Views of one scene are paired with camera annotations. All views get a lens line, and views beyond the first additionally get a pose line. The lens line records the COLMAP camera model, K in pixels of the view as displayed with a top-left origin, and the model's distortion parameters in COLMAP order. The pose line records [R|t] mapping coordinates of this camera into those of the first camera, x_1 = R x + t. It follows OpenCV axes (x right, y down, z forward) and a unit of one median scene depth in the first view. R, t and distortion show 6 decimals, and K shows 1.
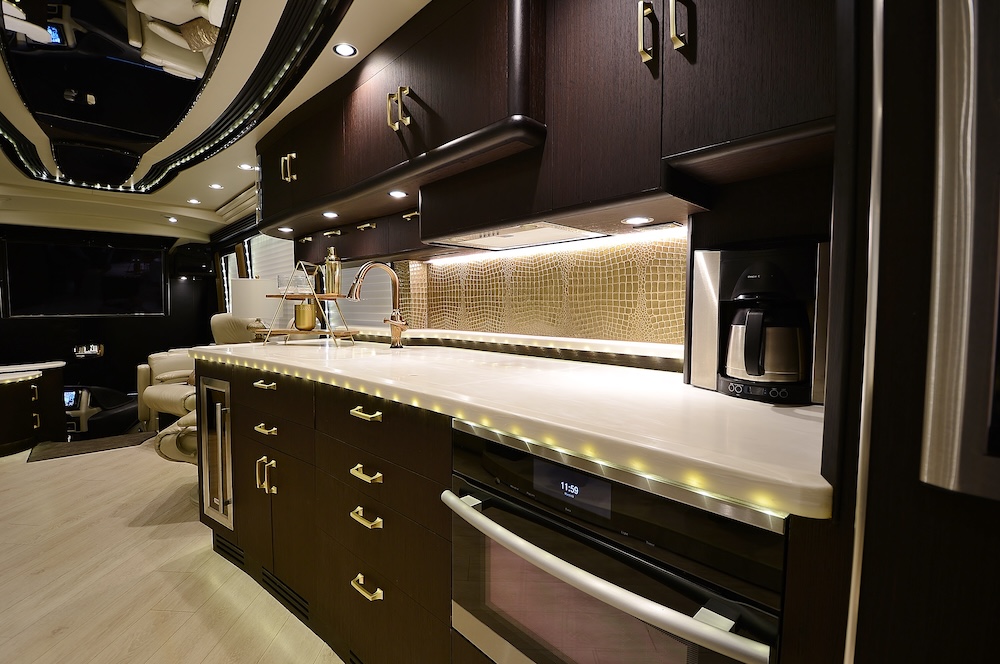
lens RADIAL K [[441.2, 0, 484.6], [0, 441.2, 329.8], [0, 0, 1]] dist [0.012679, -0.021011]
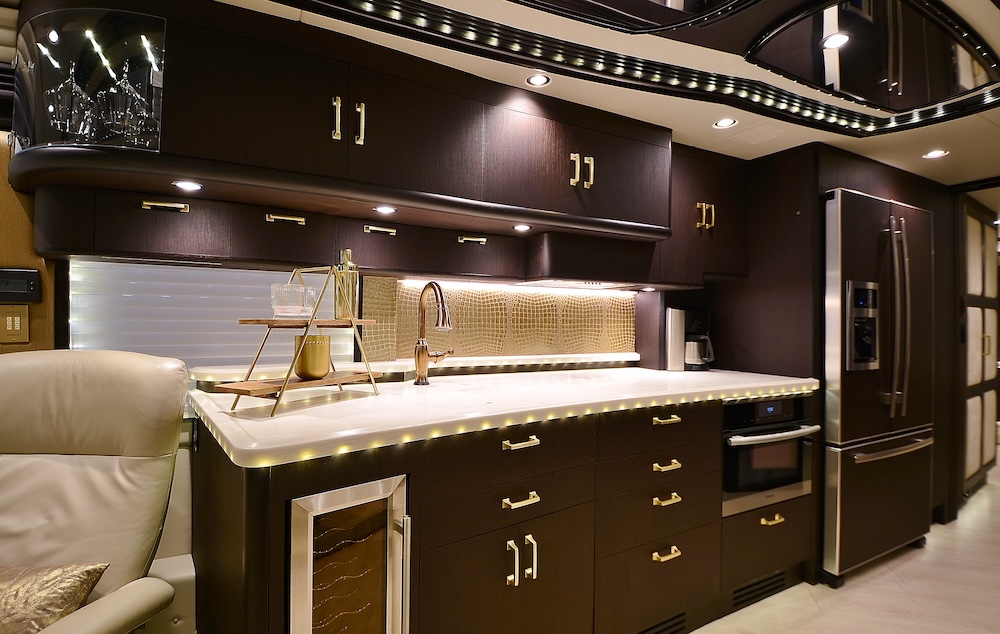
lens RADIAL K [[411.8, 0, 499.0], [0, 411.8, 325.4], [0, 0, 1]] dist [-0.020254, 0.000005]
pose [[0.320875, 0.000645, 0.947121, -0.888989], [0.040361, 0.999082, -0.014354, -0.051295], [-0.946261, 0.042833, 0.320554, 0.604864]]
